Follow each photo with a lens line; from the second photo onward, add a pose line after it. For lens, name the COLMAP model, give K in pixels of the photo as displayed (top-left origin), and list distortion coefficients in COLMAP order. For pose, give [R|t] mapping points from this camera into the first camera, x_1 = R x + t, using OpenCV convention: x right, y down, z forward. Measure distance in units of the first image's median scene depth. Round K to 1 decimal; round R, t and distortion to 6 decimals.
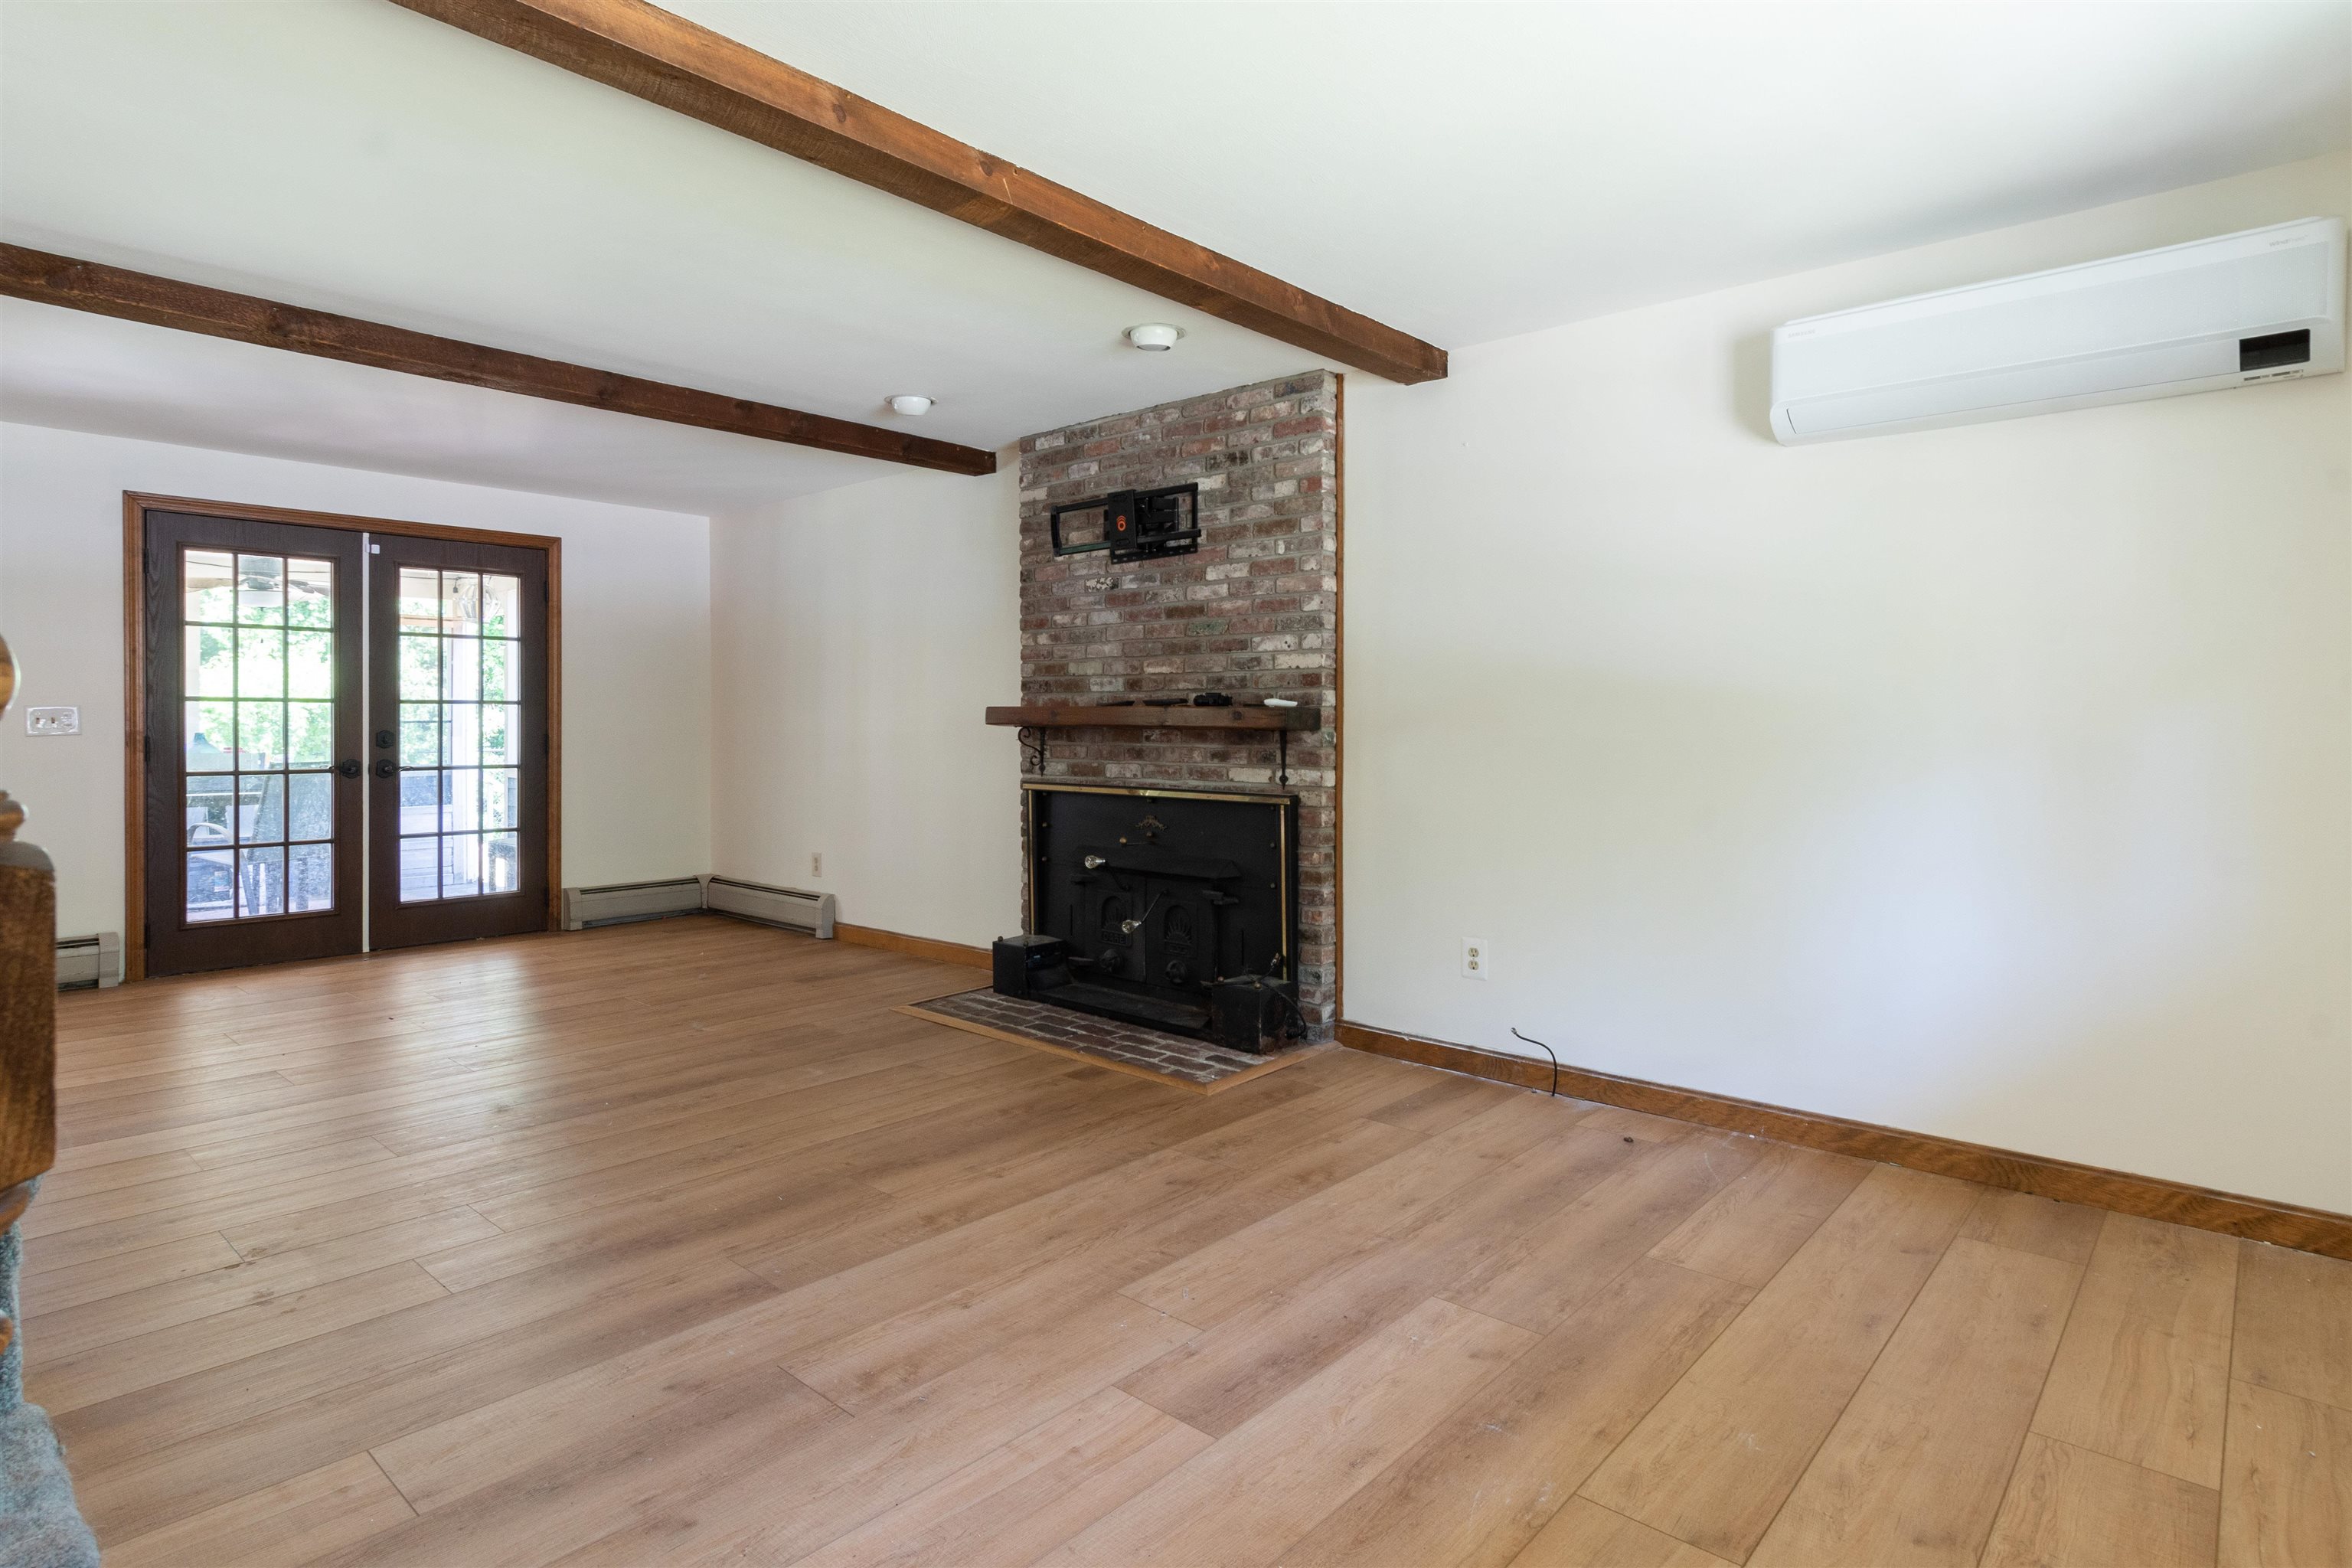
lens RADIAL K [[1233.8, 0, 1161.3], [0, 1233.8, 725.1], [0, 0, 1]] dist [0.004337, -0.000110]
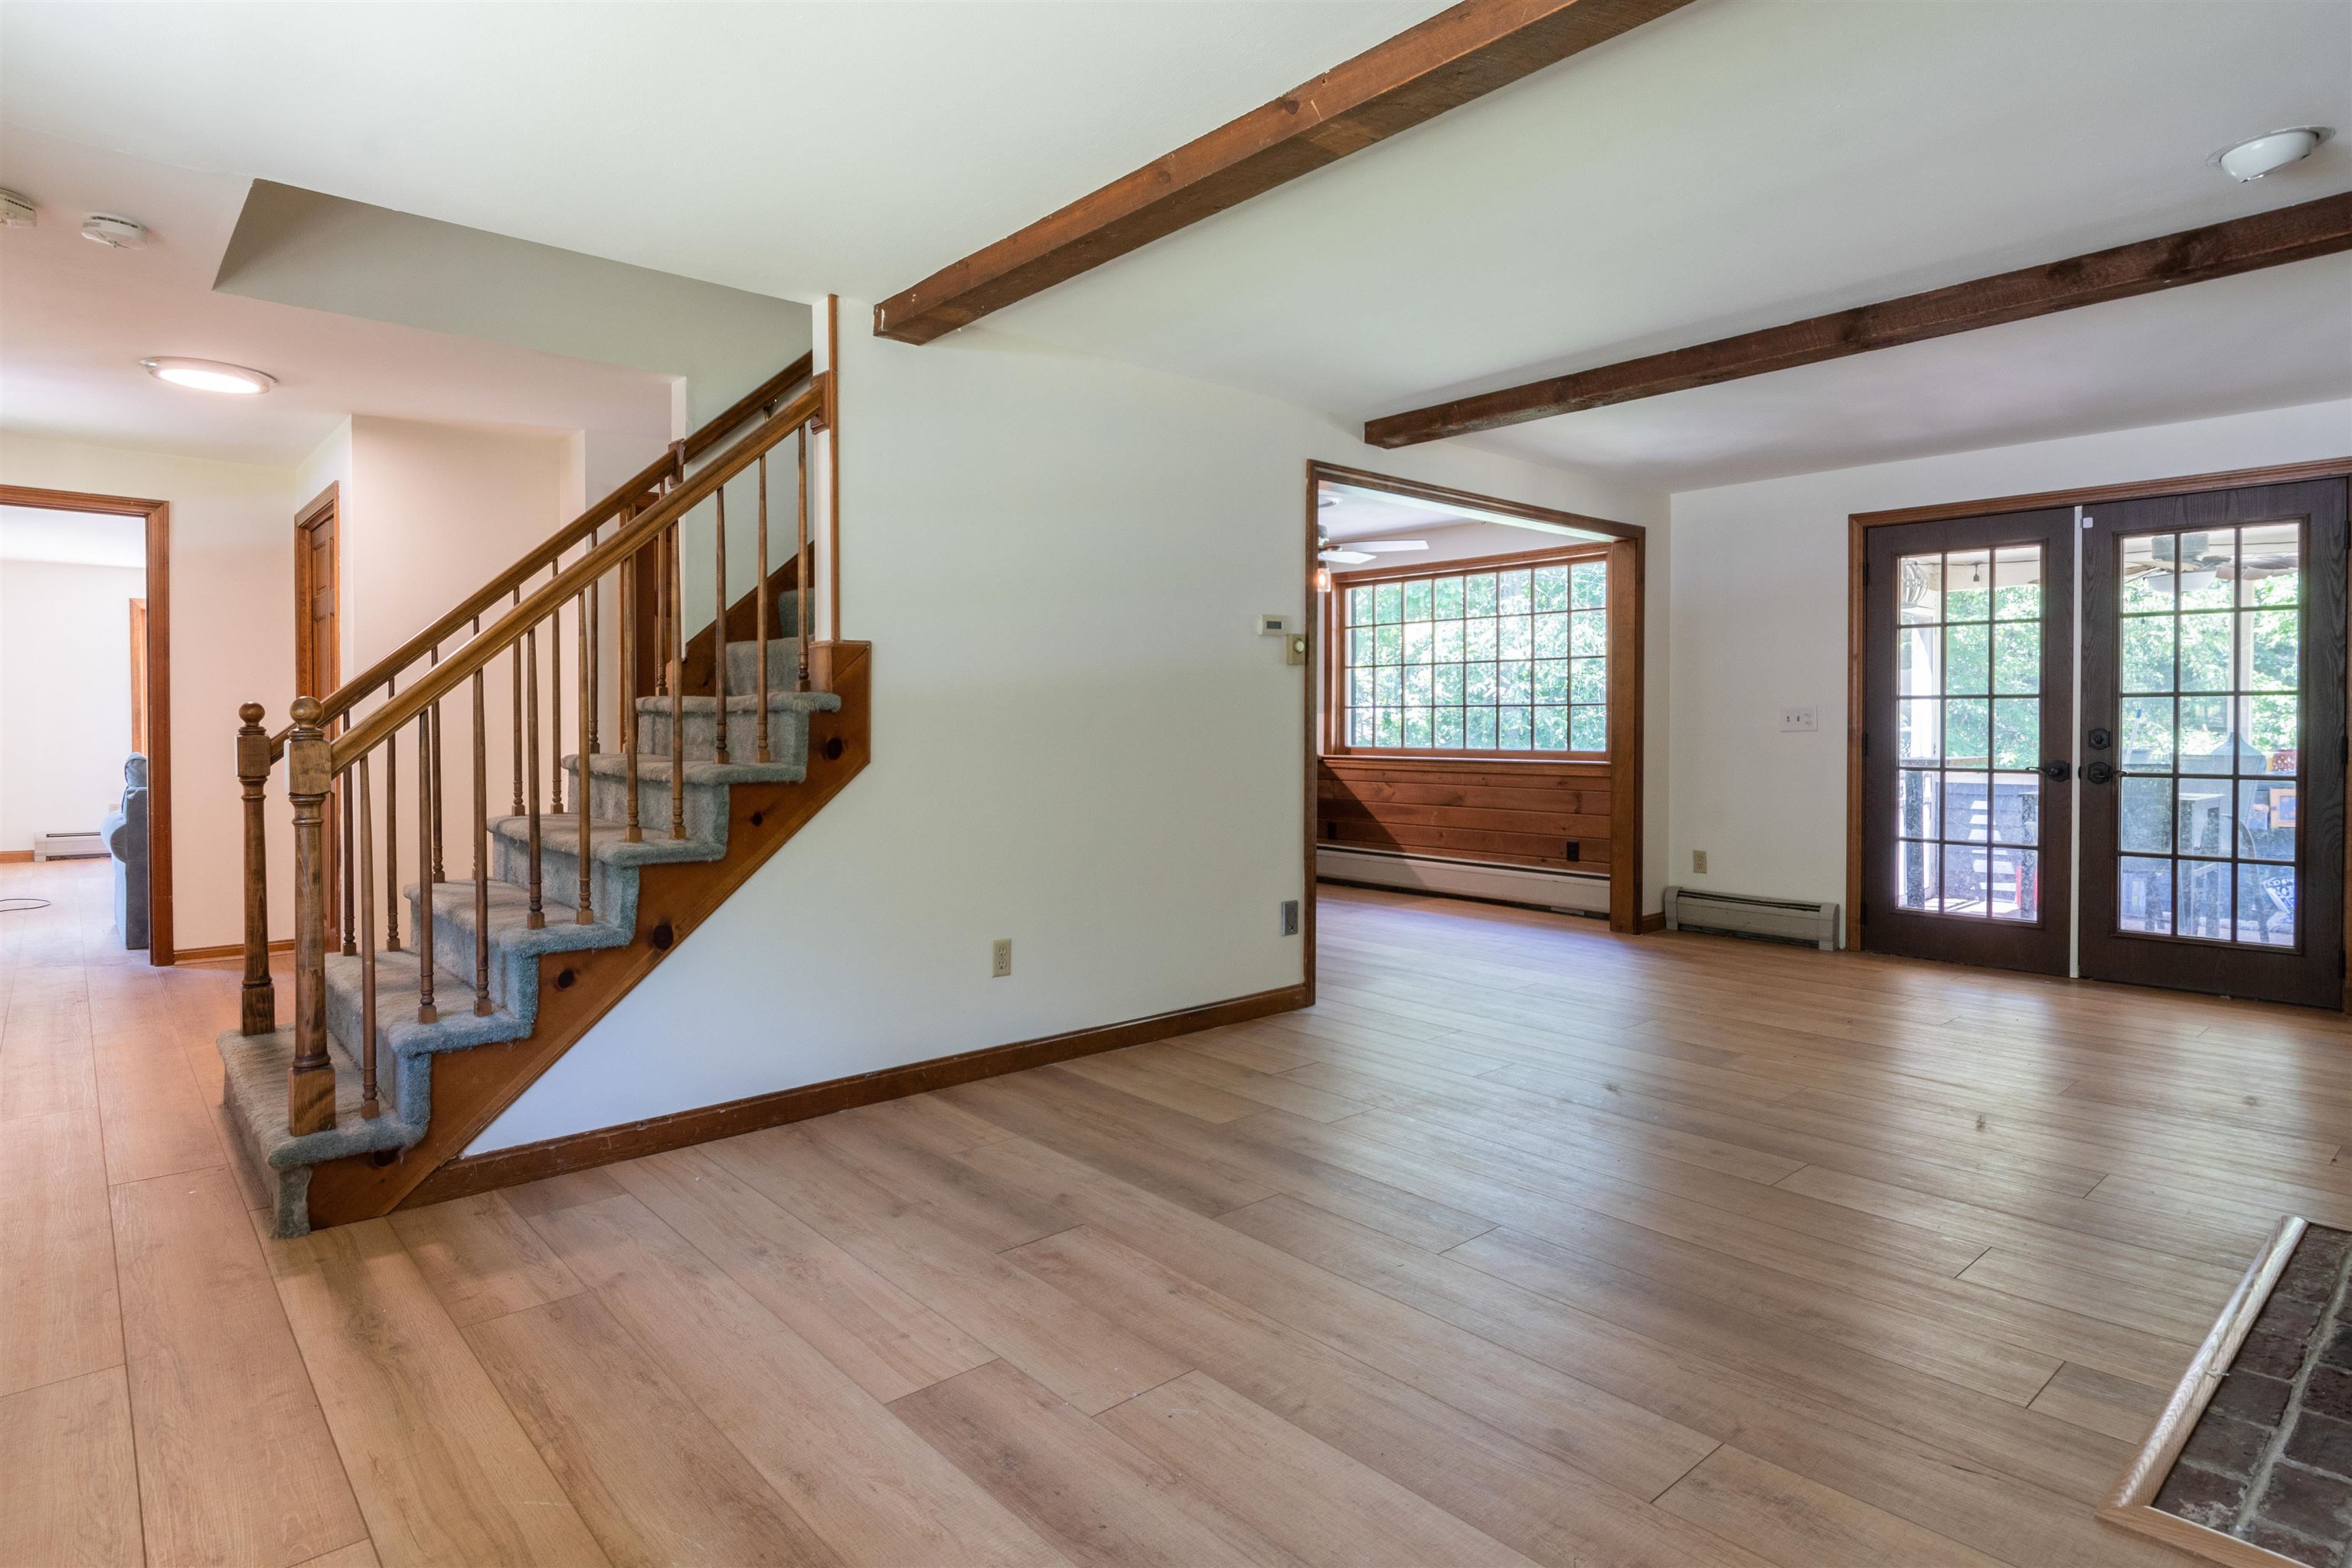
lens RADIAL K [[1233.8, 0, 1086.3], [0, 1233.8, 725.6], [0, 0, 1]] dist [0.004337, -0.000110]
pose [[-0.135765, 0.004841, -0.990729, 0.562813], [-0.002773, 0.999982, 0.005266, -0.000708], [0.990737, 0.003462, -0.135749, 0.699559]]
